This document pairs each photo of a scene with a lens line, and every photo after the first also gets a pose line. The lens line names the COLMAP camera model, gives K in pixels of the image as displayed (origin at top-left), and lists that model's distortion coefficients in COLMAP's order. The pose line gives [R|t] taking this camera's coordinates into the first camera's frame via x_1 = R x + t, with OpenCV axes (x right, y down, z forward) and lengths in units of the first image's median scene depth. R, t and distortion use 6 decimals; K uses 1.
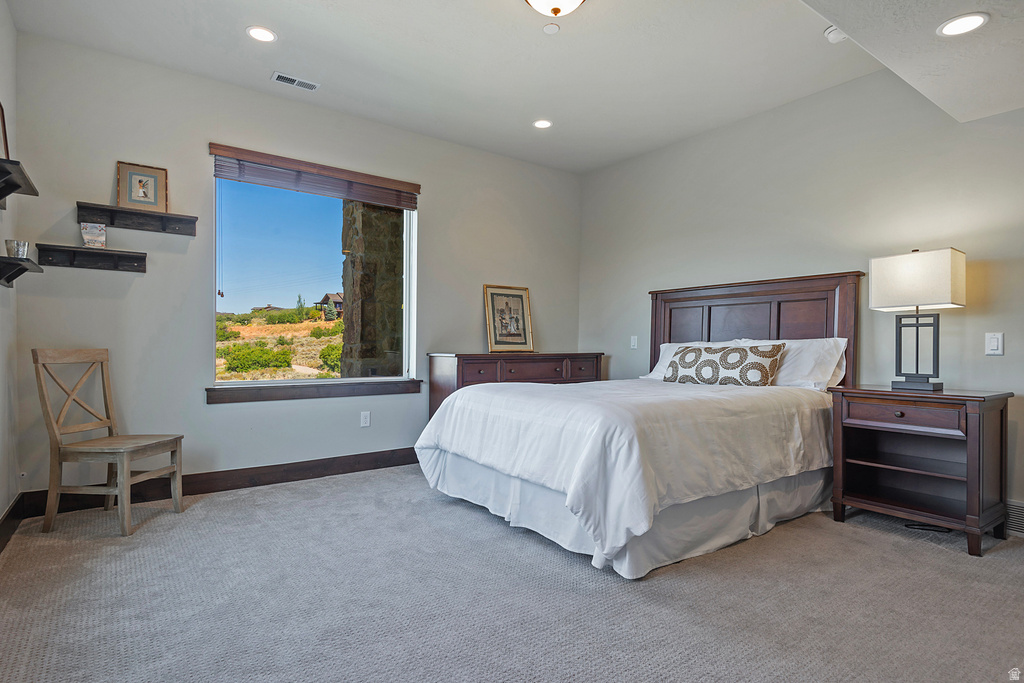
lens RADIAL K [[554.8, 0, 520.0], [0, 554.8, 334.3], [0, 0, 1]] dist [0.036941, -0.031565]
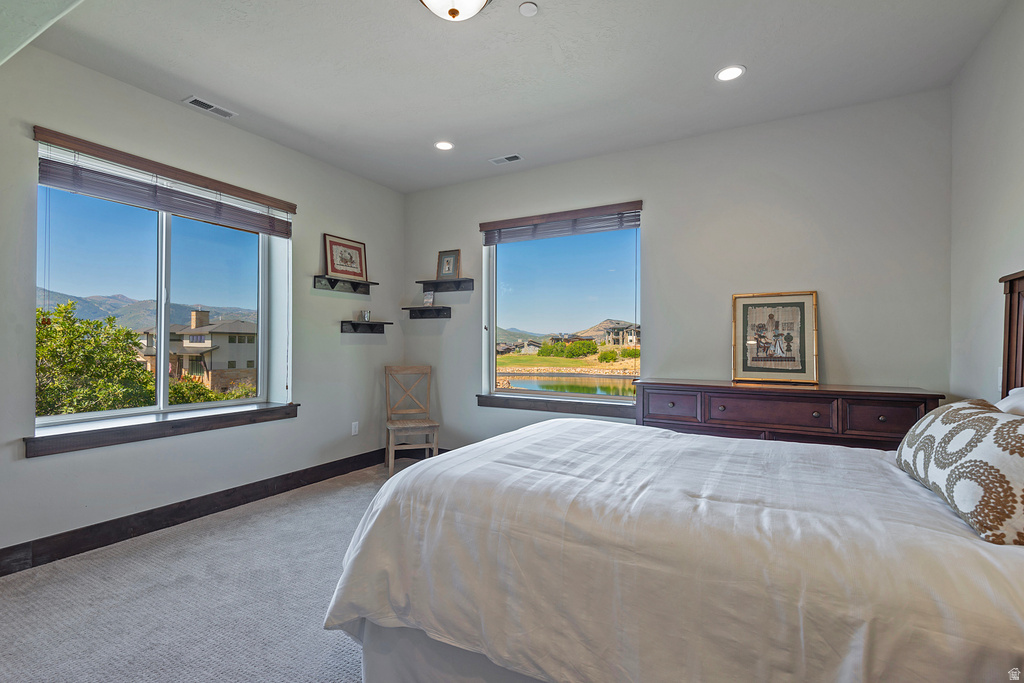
lens RADIAL K [[485.3, 0, 517.9], [0, 485.3, 326.0], [0, 0, 1]] dist [0.017782, -0.000761]
pose [[0.392801, -0.038633, -0.918812, 0.637231], [0.016021, 0.999253, -0.035166, -0.035745], [0.919484, -0.000907, 0.393126, 0.617860]]
